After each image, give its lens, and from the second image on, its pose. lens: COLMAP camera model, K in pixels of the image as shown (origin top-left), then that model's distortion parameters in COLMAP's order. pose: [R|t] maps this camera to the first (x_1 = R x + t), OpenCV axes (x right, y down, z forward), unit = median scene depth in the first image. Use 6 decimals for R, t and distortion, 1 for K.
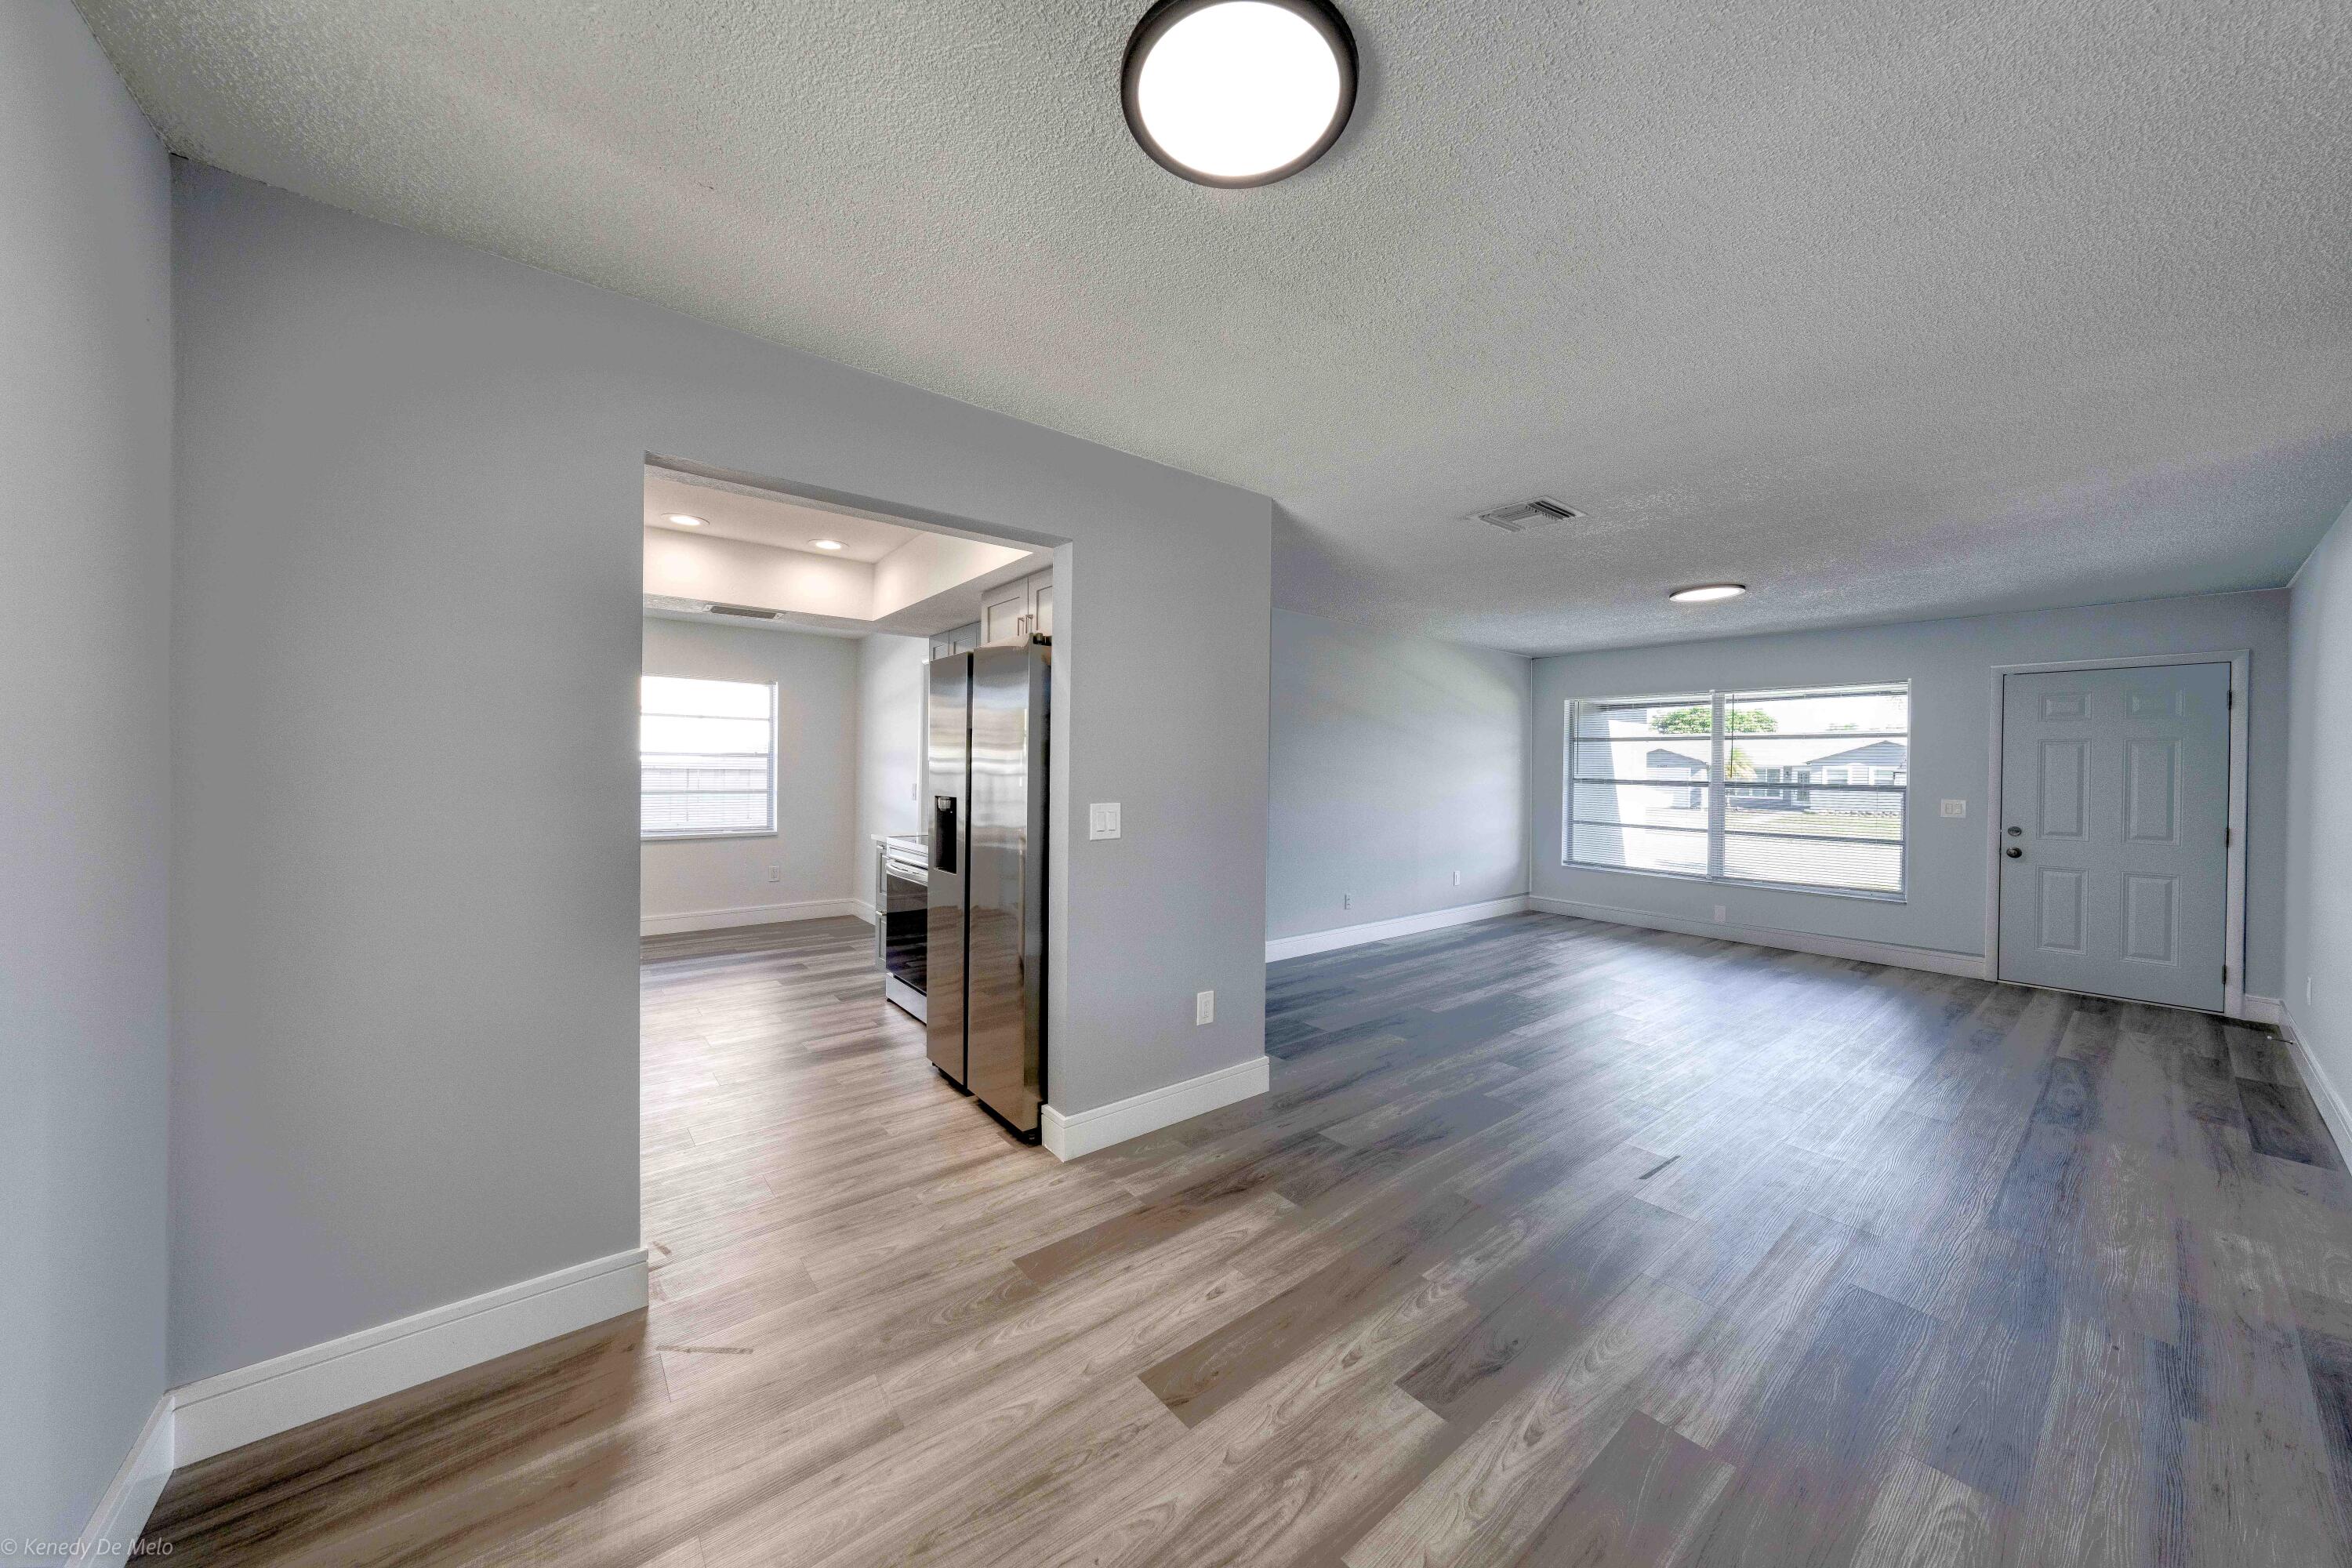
lens RADIAL K [[802.1, 0, 1167.4], [0, 802.1, 774.8], [0, 0, 1]] dist [-0.000360, 0.000415]
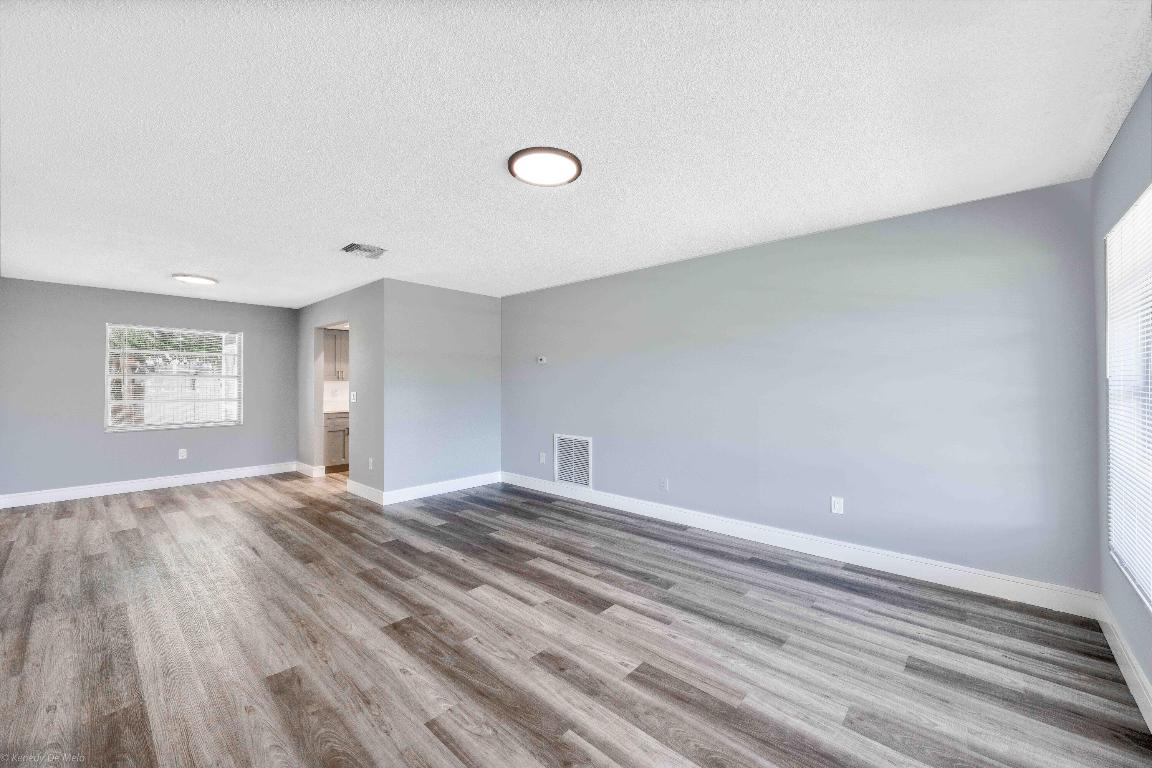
lens RADIAL K [[450.8, 0, 577.3], [0, 450.8, 380.8], [0, 0, 1]] dist [-0.001279, -0.000018]
pose [[0.158800, -0.016973, -0.987165, 1.331102], [-0.004914, 0.999826, -0.017981, 0.015637], [0.987299, 0.007707, 0.158689, 1.112558]]
